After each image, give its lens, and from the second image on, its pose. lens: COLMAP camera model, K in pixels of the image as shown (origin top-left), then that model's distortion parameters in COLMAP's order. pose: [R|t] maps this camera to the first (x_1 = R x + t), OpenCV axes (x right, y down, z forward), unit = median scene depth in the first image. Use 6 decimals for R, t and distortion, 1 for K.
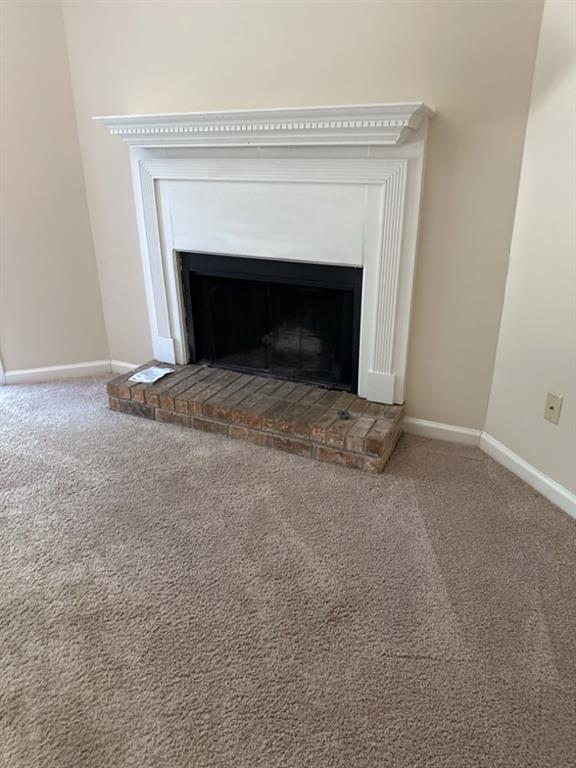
lens RADIAL K [[552.7, 0, 291.0], [0, 552.7, 387.3], [0, 0, 1]] dist [0.065780, -0.063369]
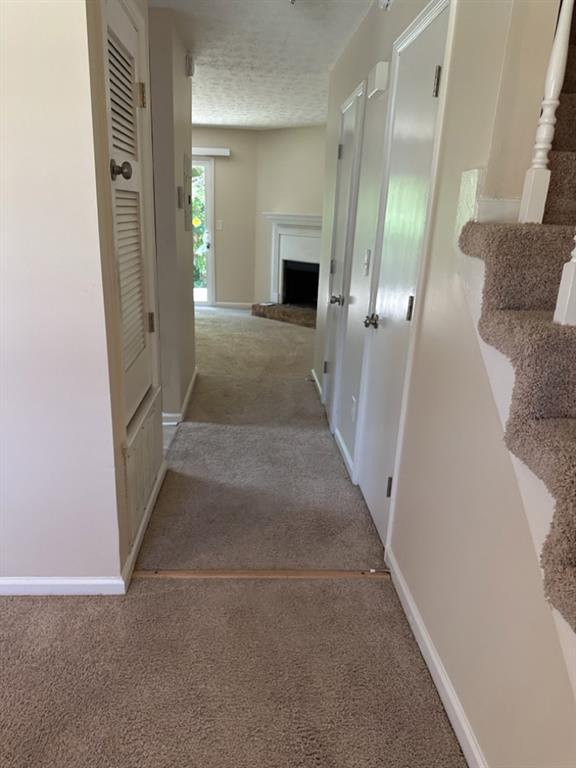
lens RADIAL K [[552.7, 0, 287.9], [0, 552.7, 390.4], [0, 0, 1]] dist [0.065780, -0.063369]
pose [[0.964408, 0.134800, -0.227479, 0.543864], [-0.147673, 0.988208, -0.040472, 0.516935], [0.219341, 0.072624, 0.972942, -1.669854]]
